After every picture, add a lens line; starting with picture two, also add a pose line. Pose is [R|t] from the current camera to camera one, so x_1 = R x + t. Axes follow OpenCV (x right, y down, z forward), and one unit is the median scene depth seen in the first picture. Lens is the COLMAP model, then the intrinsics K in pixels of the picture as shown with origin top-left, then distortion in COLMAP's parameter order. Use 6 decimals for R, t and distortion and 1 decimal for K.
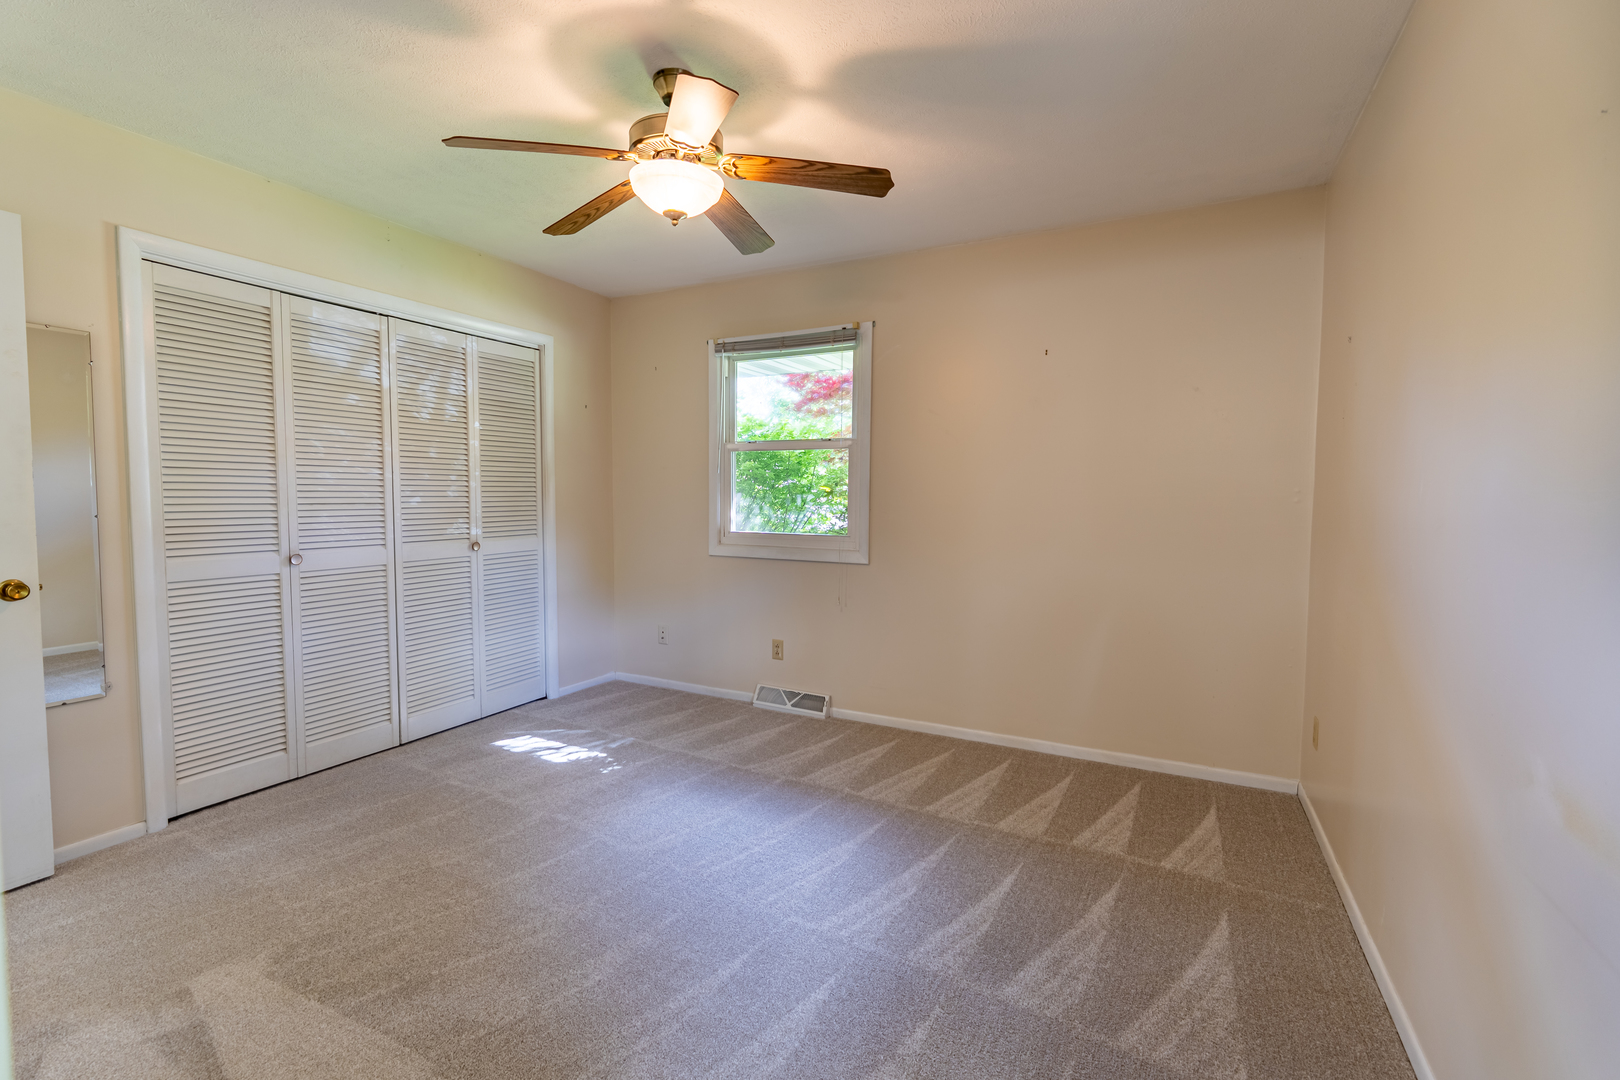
lens RADIAL K [[720.8, 0, 785.4], [0, 720.8, 532.4], [0, 0, 1]] dist [0.000403, -0.000024]
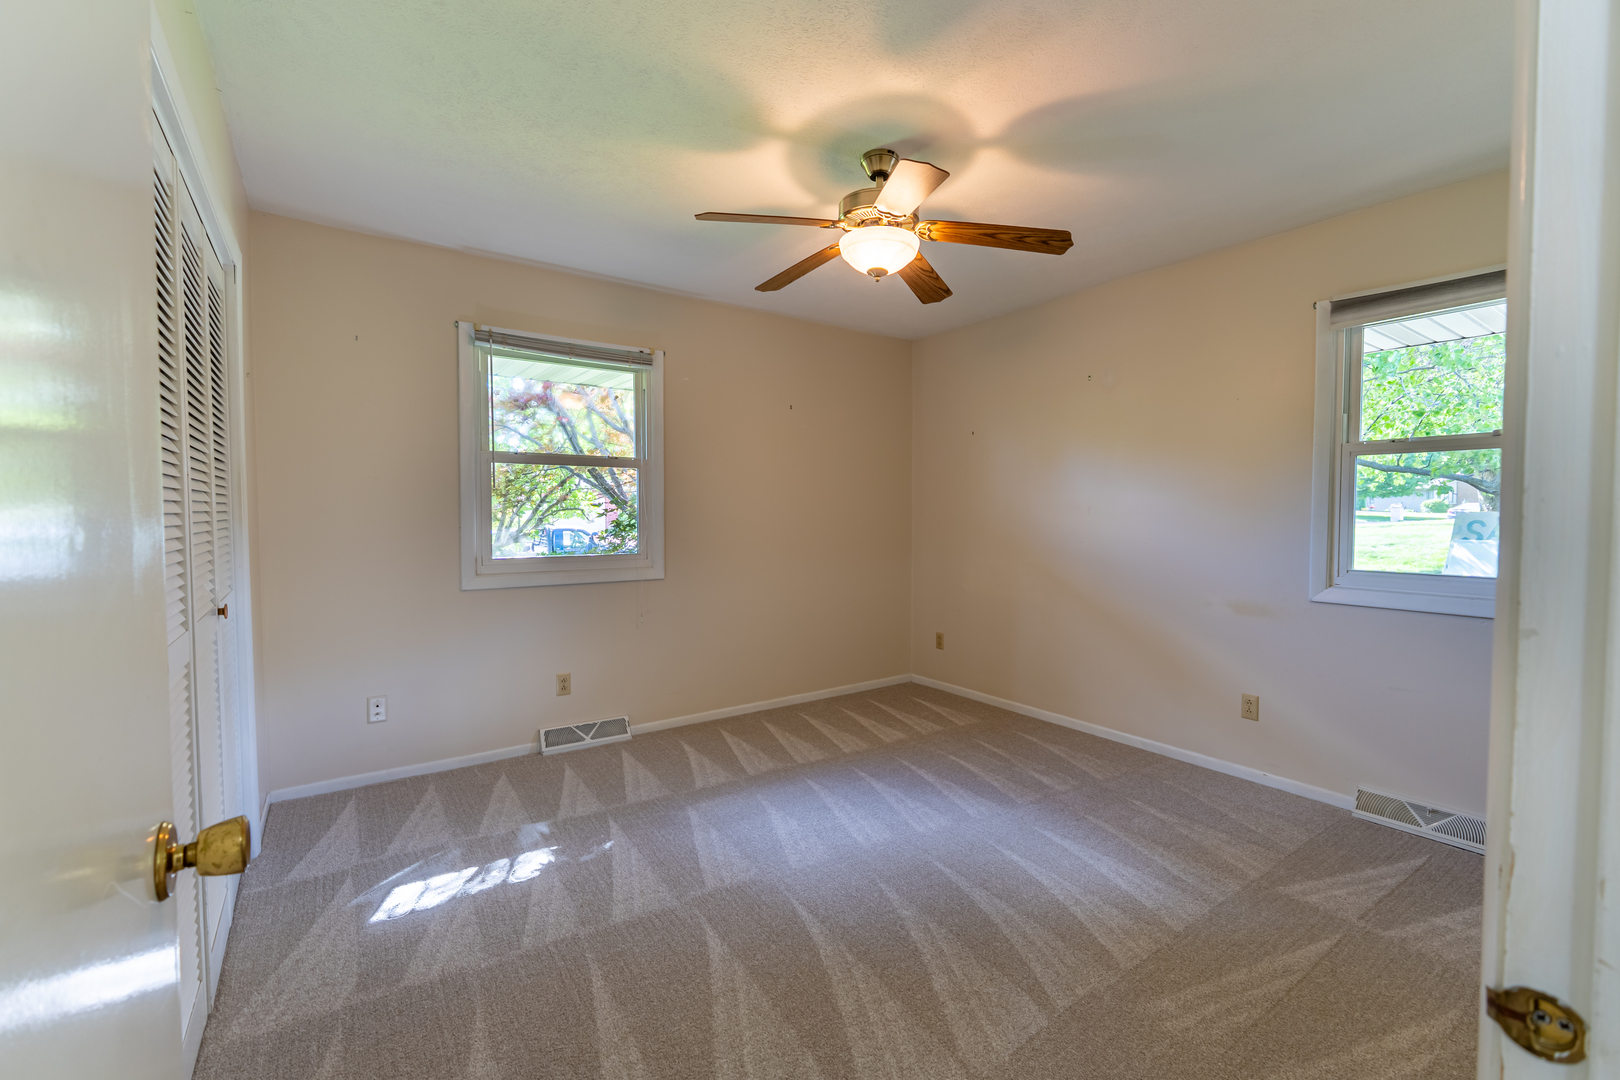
lens RADIAL K [[678.4, 0, 808.7], [0, 678.4, 536.3], [0, 0, 1]] dist [-0.004276, -0.000314]
pose [[0.446325, -0.038516, 0.894042, -0.697160], [0.048969, 0.998628, 0.018575, -0.027013], [-0.893530, 0.035490, 0.447598, 0.370979]]
